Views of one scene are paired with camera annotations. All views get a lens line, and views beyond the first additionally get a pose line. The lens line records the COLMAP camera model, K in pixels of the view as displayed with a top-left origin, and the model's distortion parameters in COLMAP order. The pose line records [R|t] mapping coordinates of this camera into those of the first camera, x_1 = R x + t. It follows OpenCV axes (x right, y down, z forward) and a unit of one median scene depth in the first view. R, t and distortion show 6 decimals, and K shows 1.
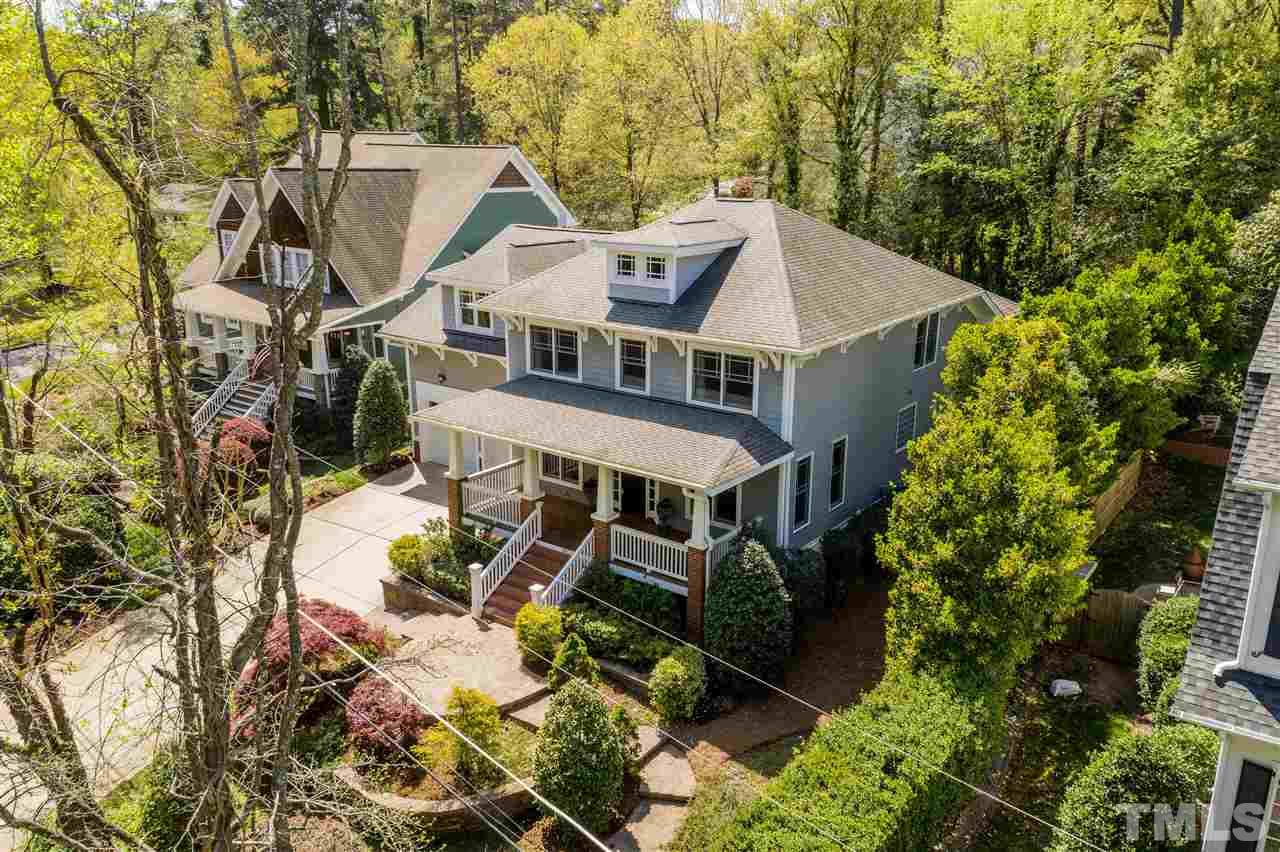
lens RADIAL K [[906.4, 0, 639.7], [0, 906.4, 429.7], [0, 0, 1]] dist [0.101741, 0.000530]
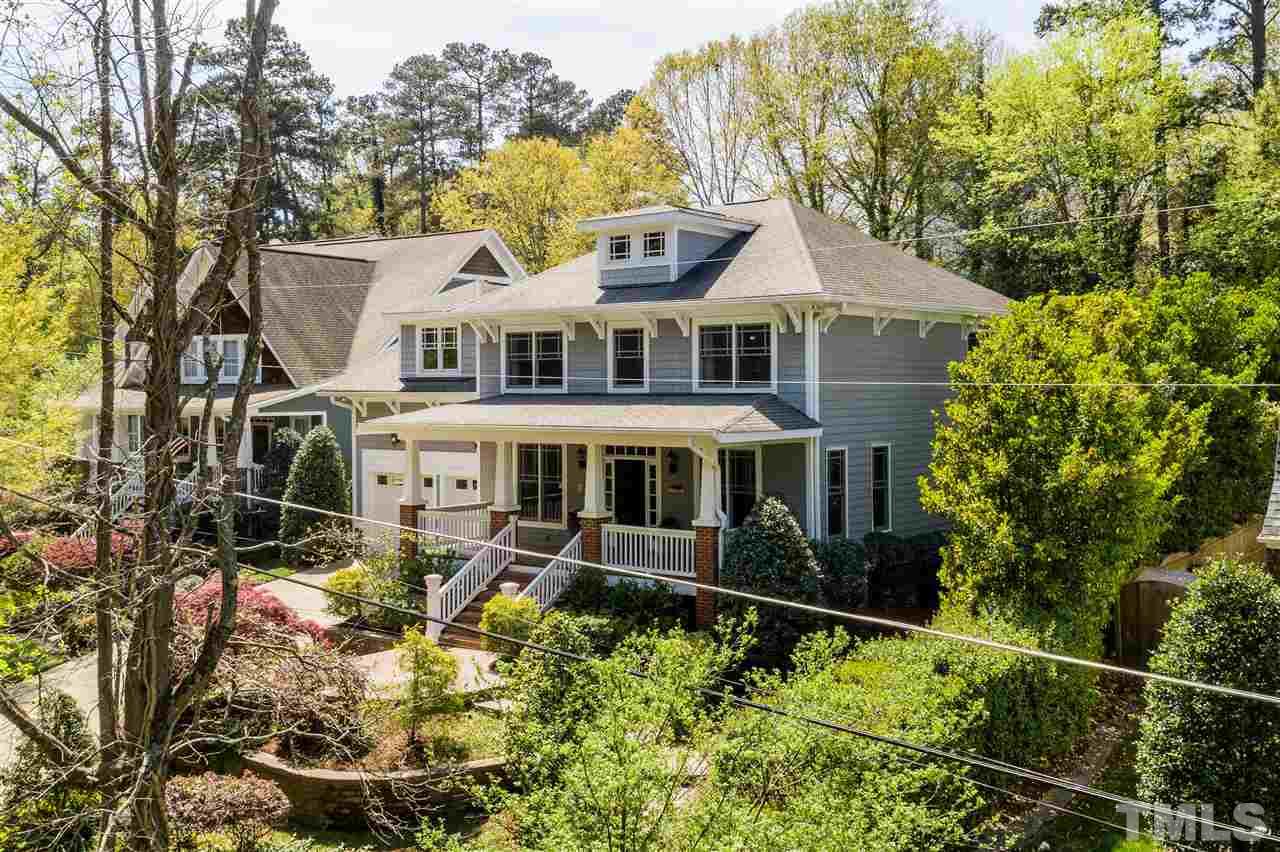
lens RADIAL K [[1209.1, 0, 640.2], [0, 1209.1, 415.1], [0, 0, 1]] dist [0.093631, 0.000000]
pose [[0.999958, -0.008605, -0.003098, 0.006851], [0.007514, 0.966089, -0.258099, 0.285503], [0.005214, 0.258064, 0.966114, -0.070386]]
